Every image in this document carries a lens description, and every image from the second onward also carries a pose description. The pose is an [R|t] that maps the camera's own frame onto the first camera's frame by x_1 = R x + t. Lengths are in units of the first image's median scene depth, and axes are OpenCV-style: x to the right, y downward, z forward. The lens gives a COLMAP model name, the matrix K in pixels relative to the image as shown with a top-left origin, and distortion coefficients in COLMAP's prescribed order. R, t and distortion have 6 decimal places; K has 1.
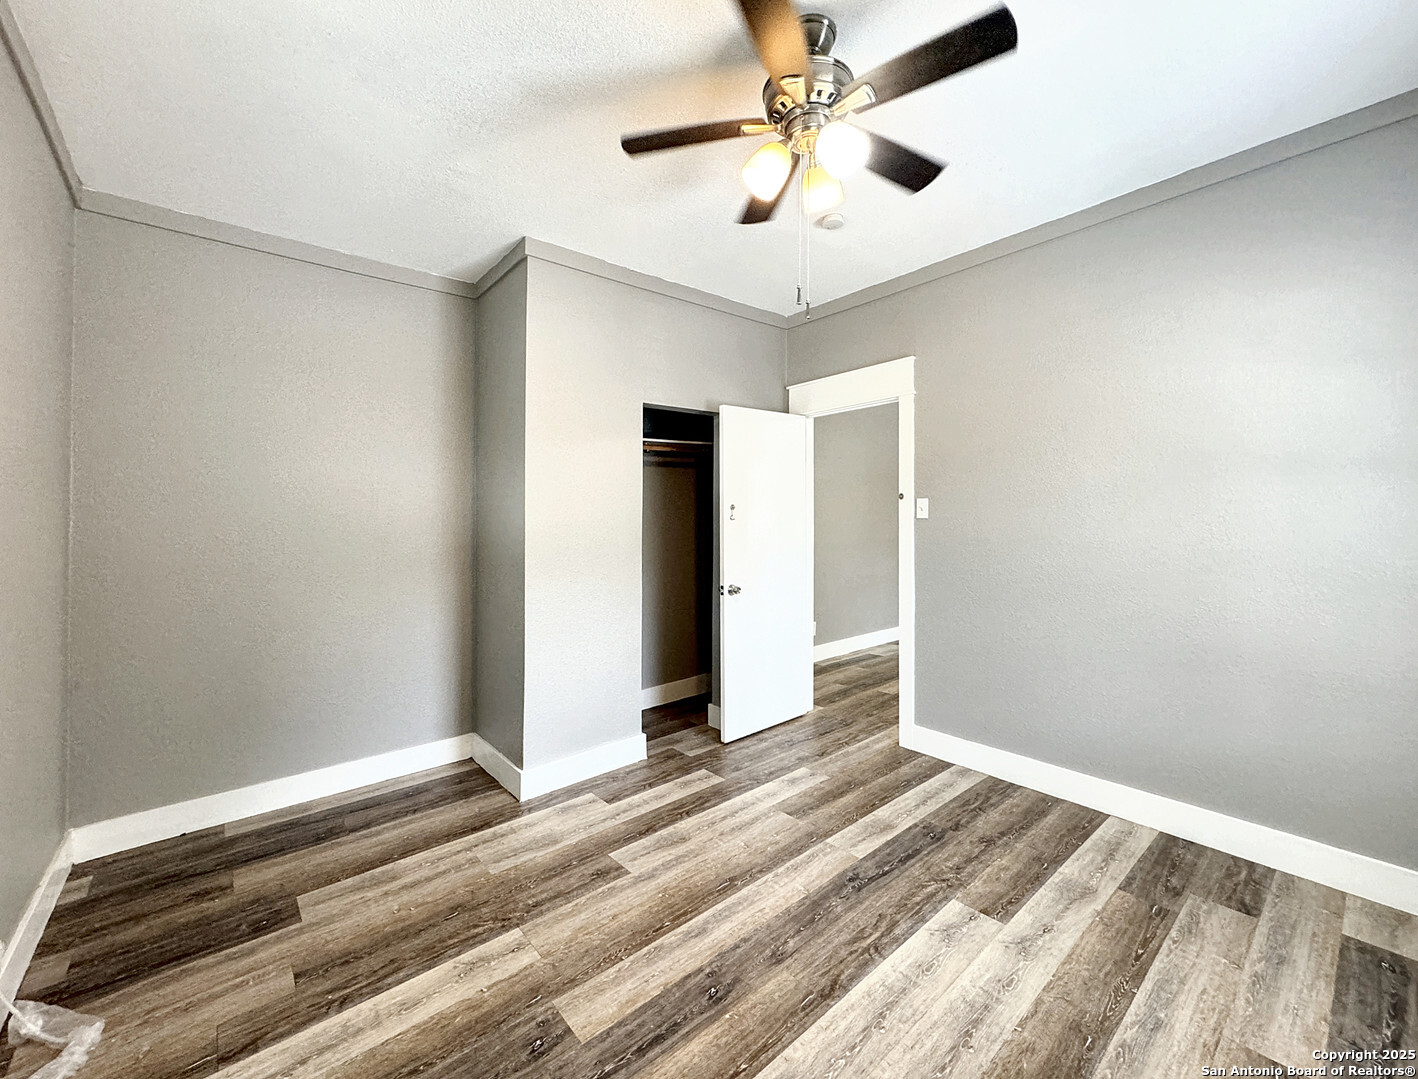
lens RADIAL K [[581.8, 0, 712.3], [0, 581.8, 523.6], [0, 0, 1]] dist [-0.003129, 0.001054]
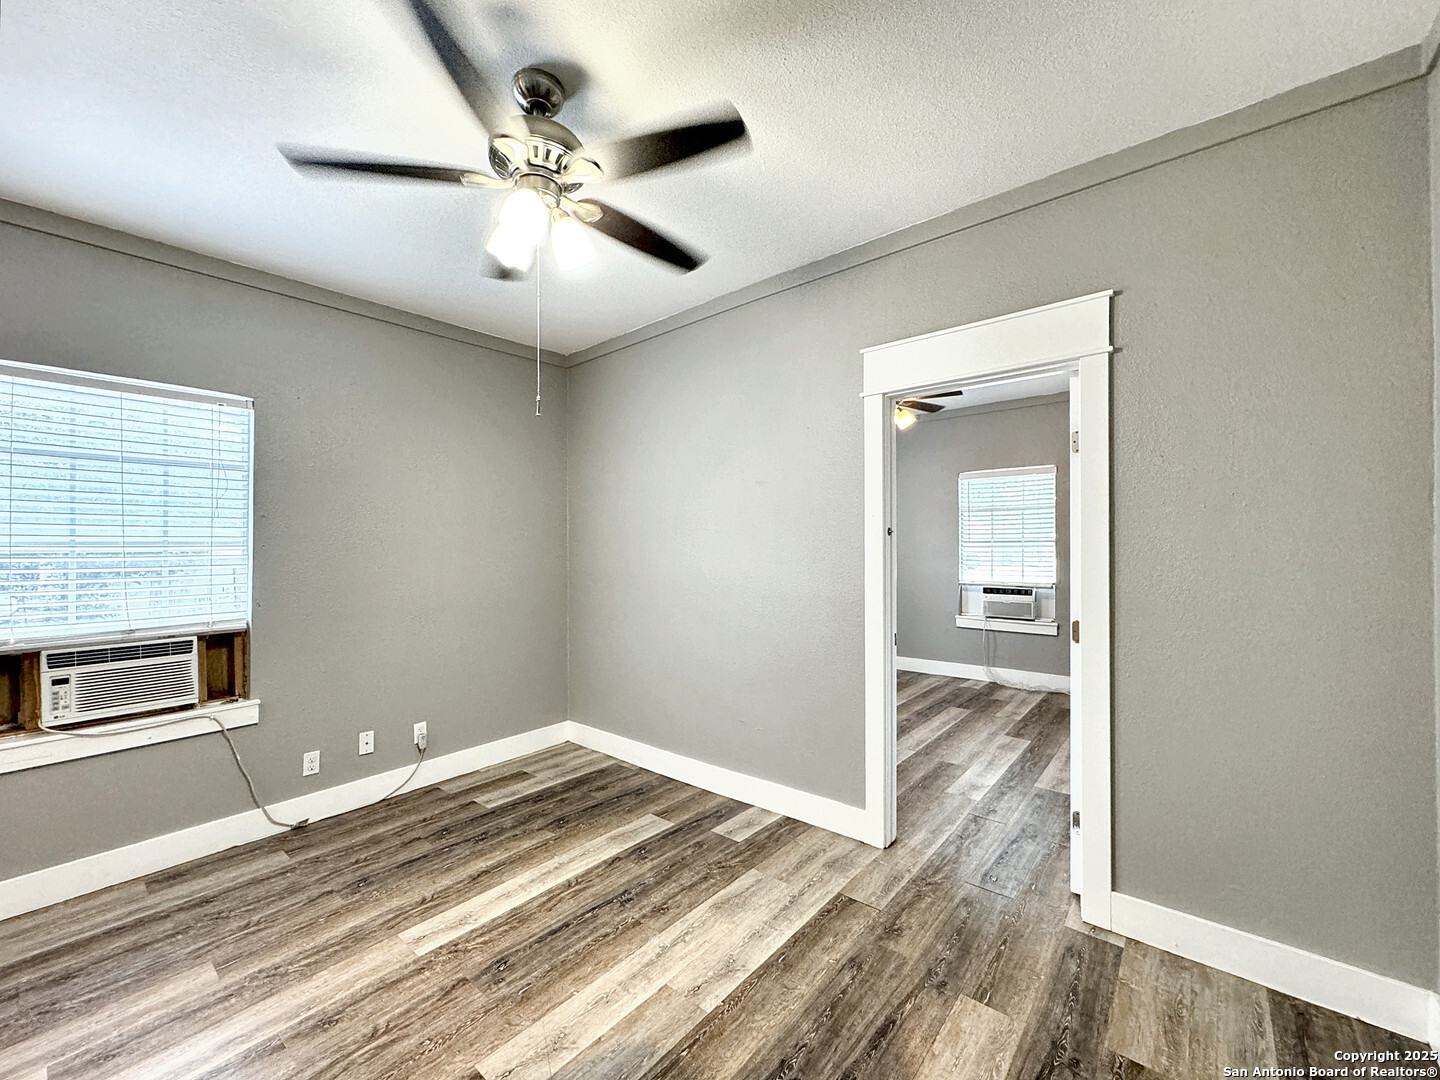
lens RADIAL K [[579.7, 0, 715.7], [0, 579.7, 532.1], [0, 0, 1]] dist [-0.001898, 0.000487]
pose [[-0.987681, 0.022447, -0.154863, 1.063913], [0.024638, 0.999621, -0.012242, -0.048927], [0.154530, -0.015907, -0.987860, 2.747184]]
